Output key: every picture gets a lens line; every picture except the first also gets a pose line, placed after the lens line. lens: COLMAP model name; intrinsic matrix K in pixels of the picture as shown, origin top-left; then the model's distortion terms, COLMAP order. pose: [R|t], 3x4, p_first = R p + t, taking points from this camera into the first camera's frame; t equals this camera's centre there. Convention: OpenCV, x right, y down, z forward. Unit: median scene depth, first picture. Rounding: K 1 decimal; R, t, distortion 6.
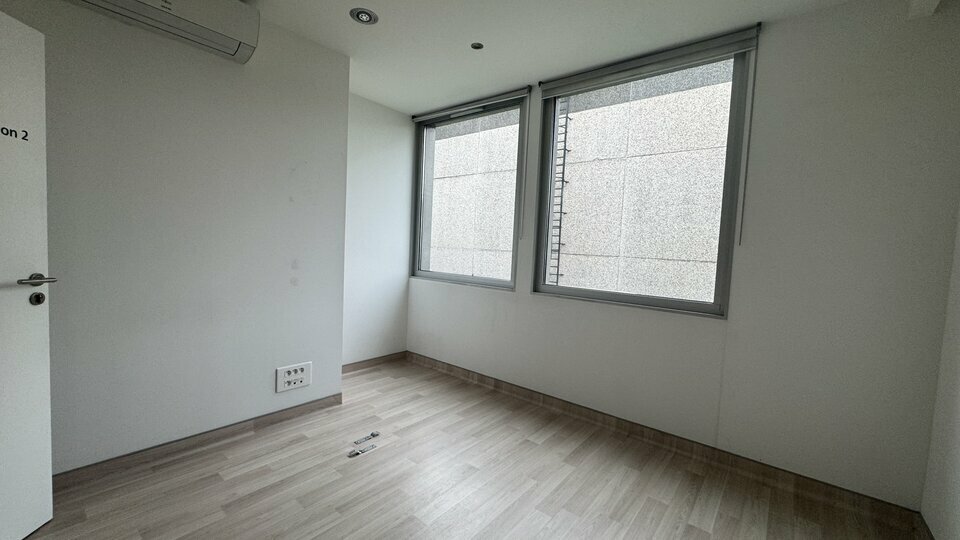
lens RADIAL K [[382.8, 0, 480.1], [0, 382.8, 282.7], [0, 0, 1]] dist [0.000112, 0.000004]
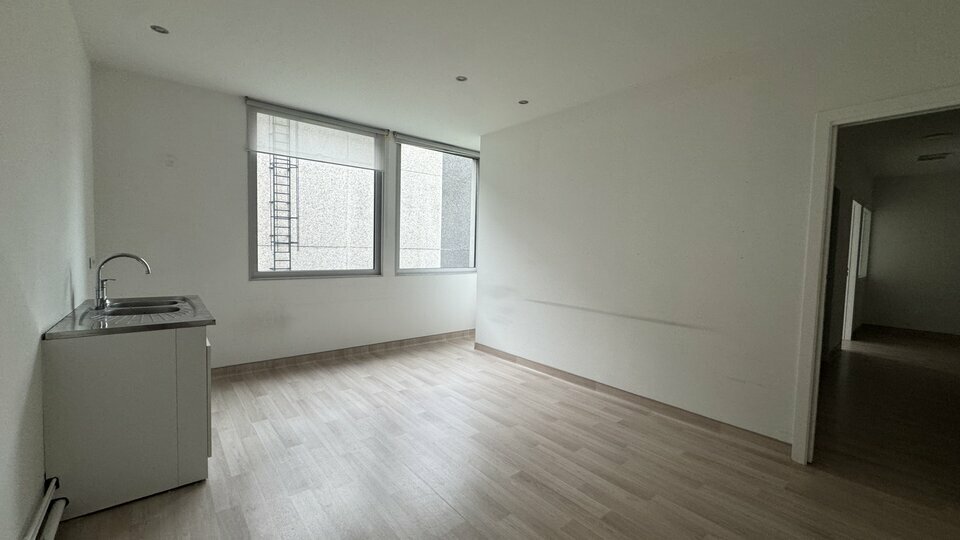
lens RADIAL K [[382.6, 0, 480.0], [0, 382.6, 270.0], [0, 0, 1]] dist [-0.000151, -0.000032]
pose [[0.187726, -0.119890, 0.974877, -1.172906], [0.046485, 0.992495, 0.113105, -0.142598], [-0.981121, 0.024084, 0.191891, 0.425684]]
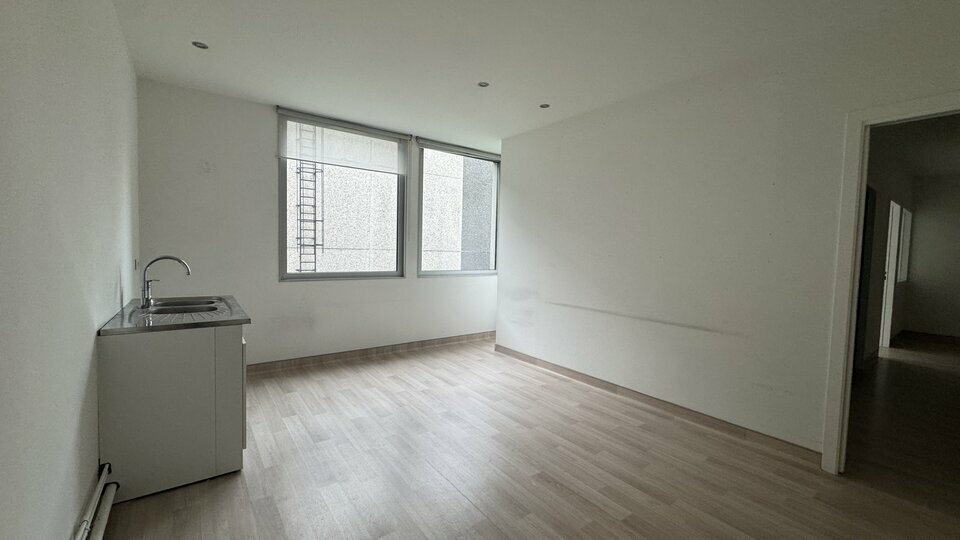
lens RADIAL K [[382.6, 0, 480.0], [0, 382.6, 270.0], [0, 0, 1]] dist [-0.000151, -0.000032]
pose [[0.238958, -0.114094, 0.964304, -1.186256], [0.048777, 0.993230, 0.105429, -0.145315], [-0.969804, 0.021842, 0.242905, 0.425183]]
